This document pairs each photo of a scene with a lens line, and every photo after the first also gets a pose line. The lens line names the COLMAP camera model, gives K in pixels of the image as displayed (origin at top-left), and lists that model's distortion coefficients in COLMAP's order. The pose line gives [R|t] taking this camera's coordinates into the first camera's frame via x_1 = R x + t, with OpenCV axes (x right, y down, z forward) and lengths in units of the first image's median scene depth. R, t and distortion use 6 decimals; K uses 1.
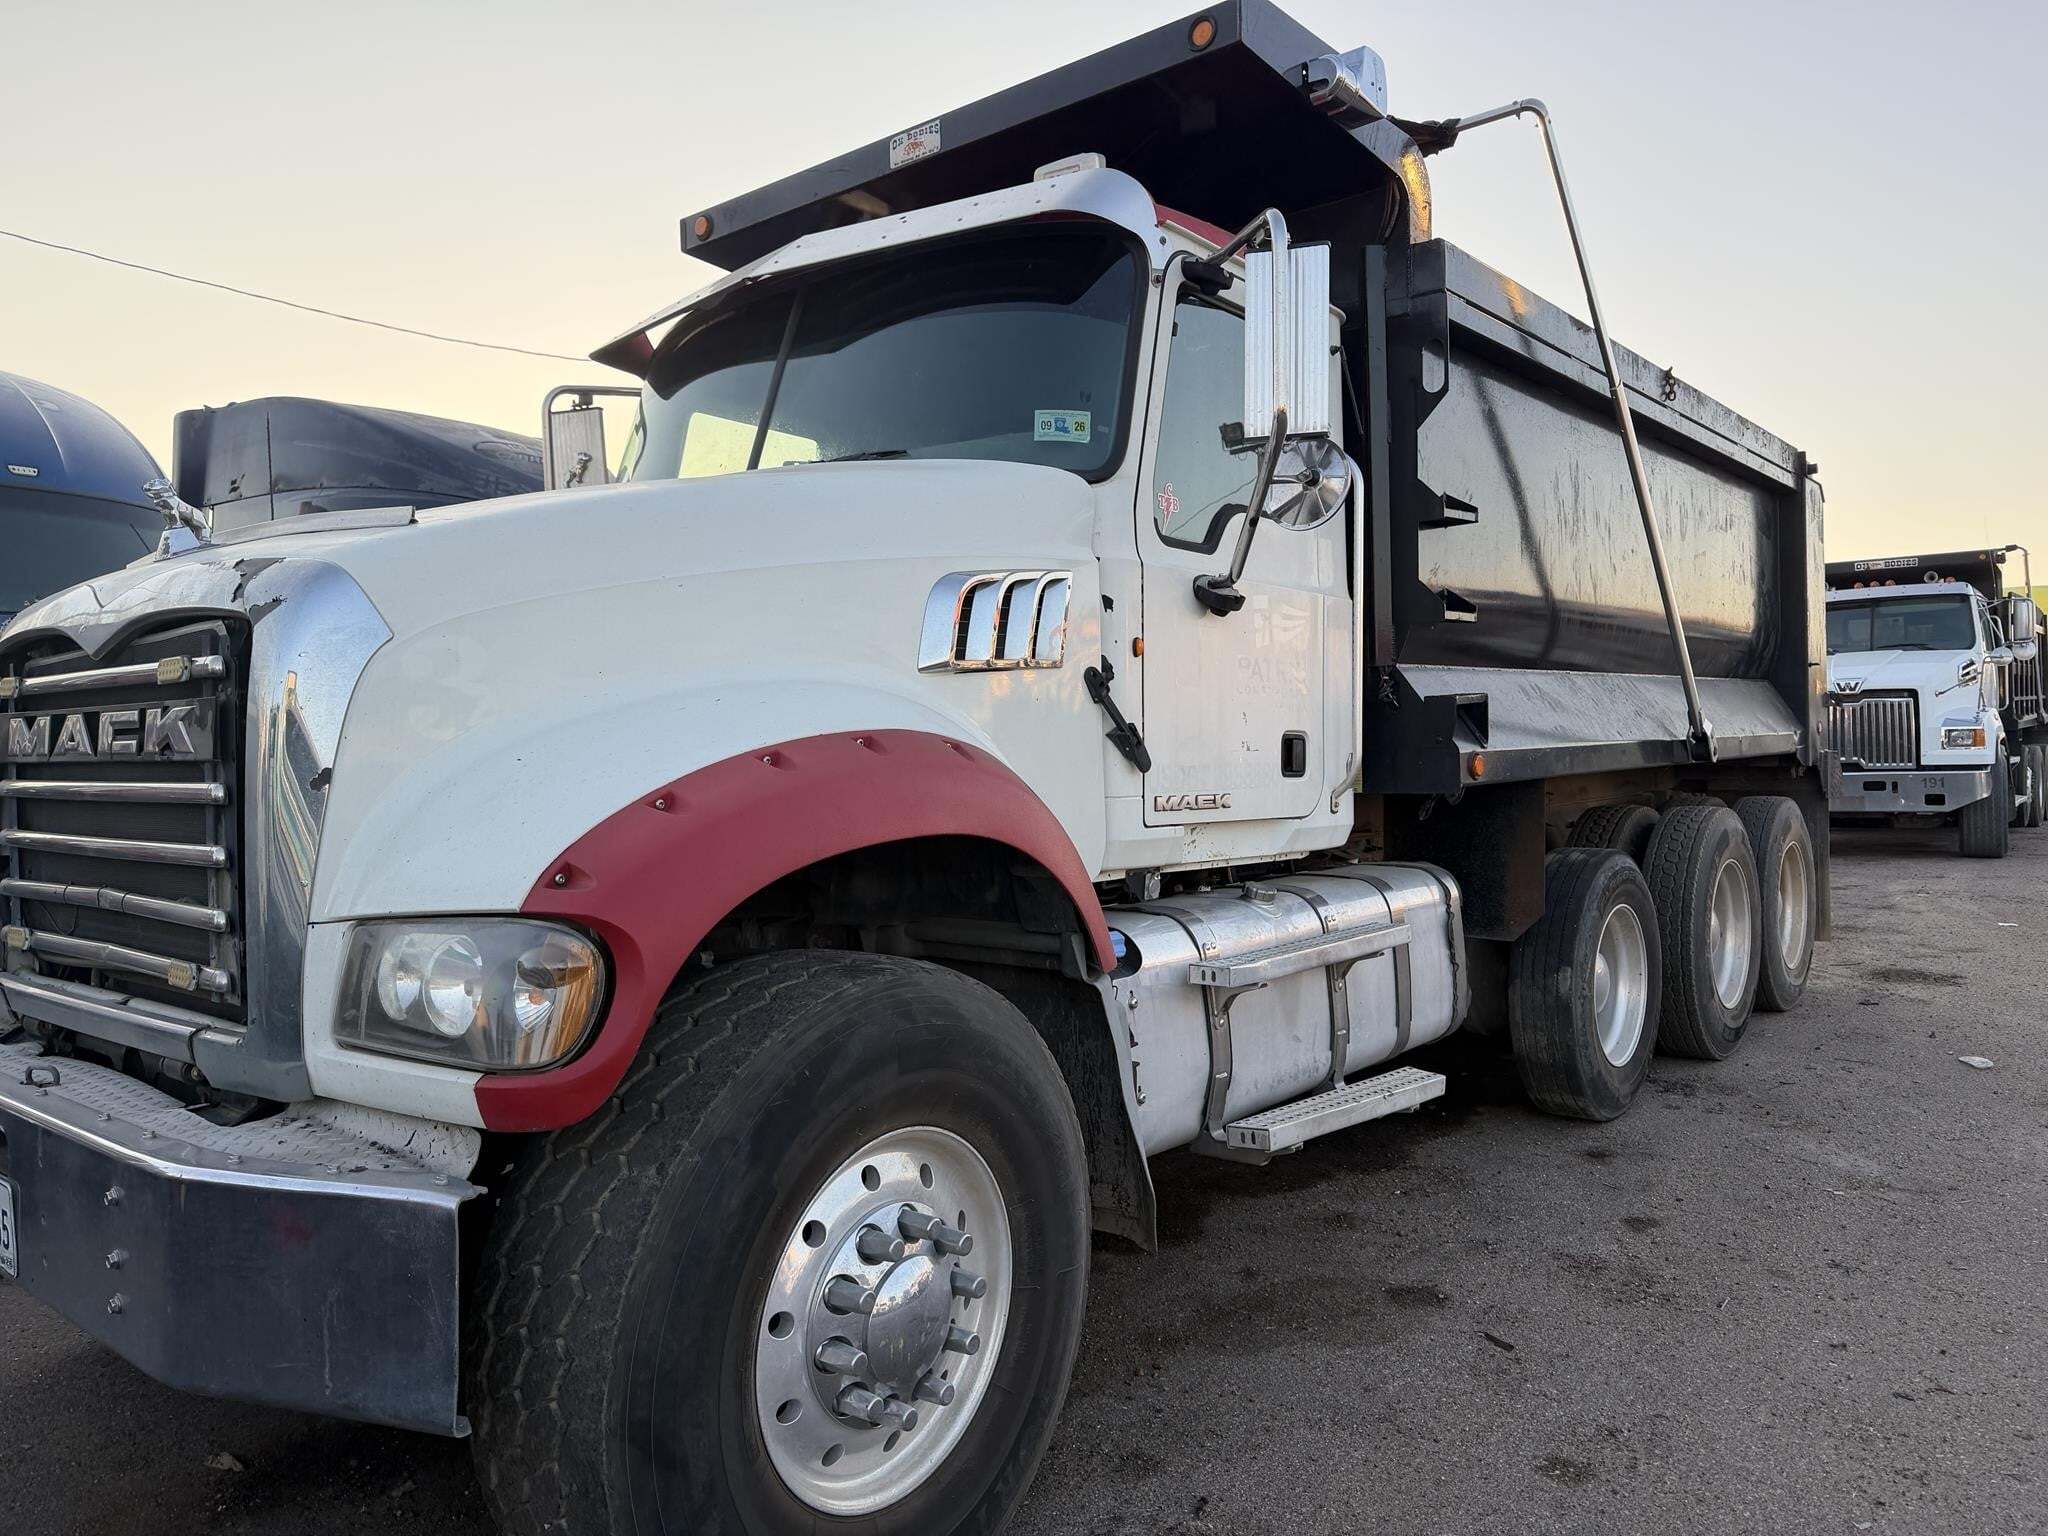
lens RADIAL K [[1479.5, 0, 1024.0], [0, 1479.5, 768.0], [0, 0, 1]] dist [-0.002645, -0.003780]
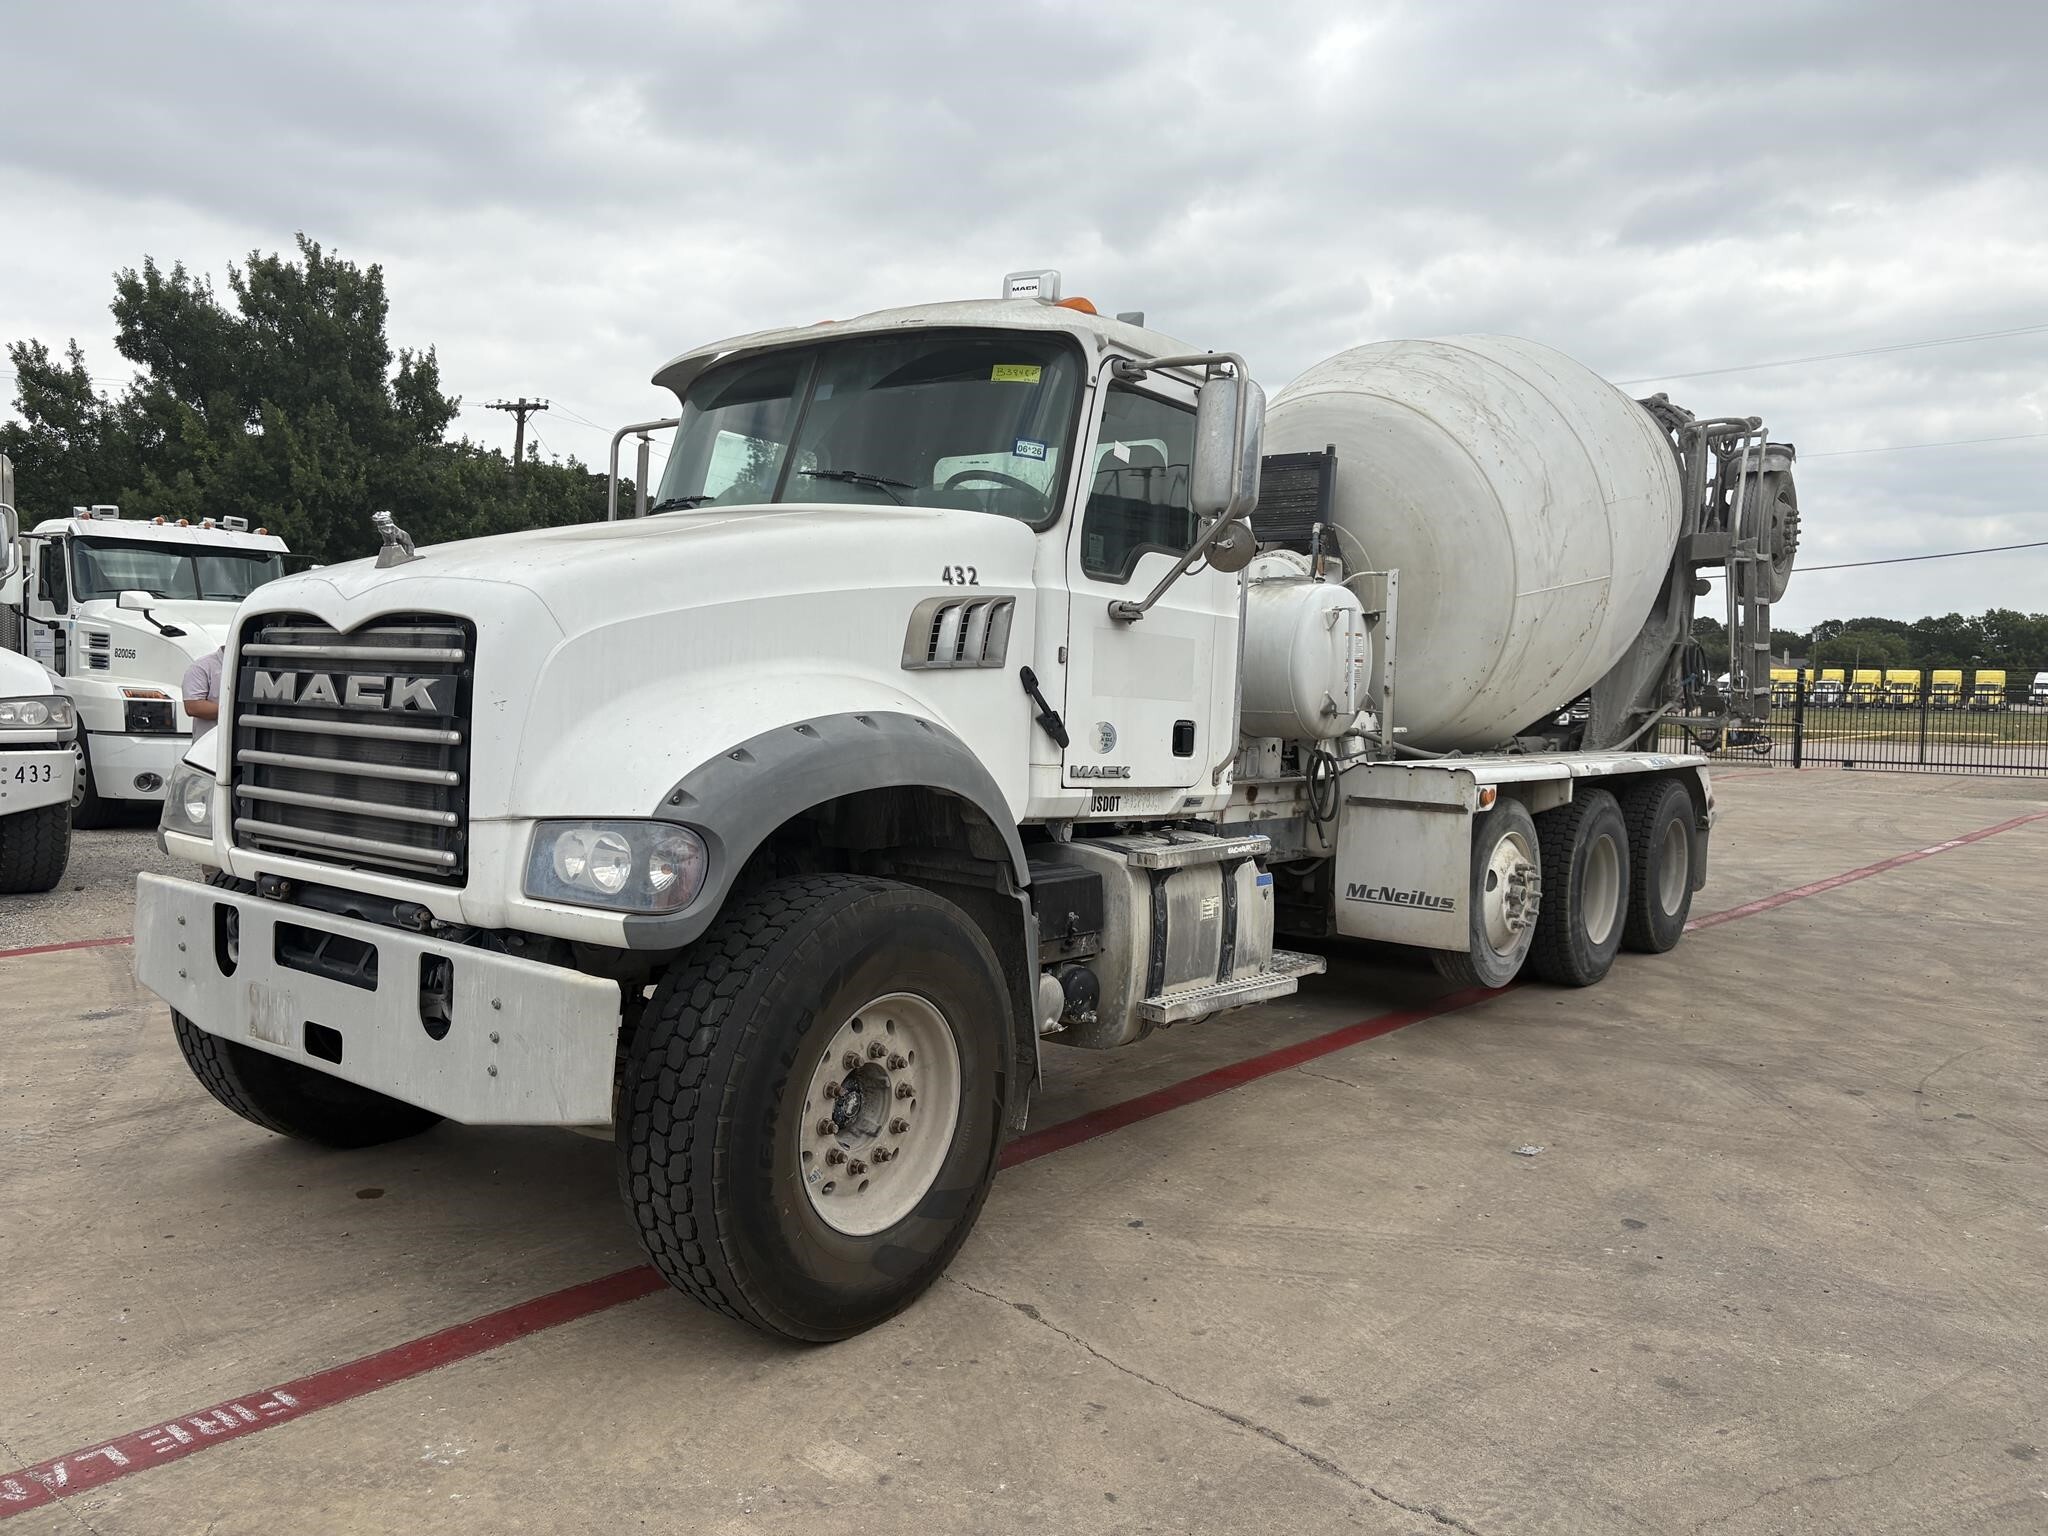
lens RADIAL K [[1548.8, 0, 1024.0], [0, 1548.8, 768.0], [0, 0, 1]] dist [0.042799, 0.003745]
pose [[0.998716, 0.048699, 0.013960, 0.031050], [-0.049084, 0.998383, 0.028680, -0.020947], [-0.012541, -0.029328, 0.999491, -0.512342]]
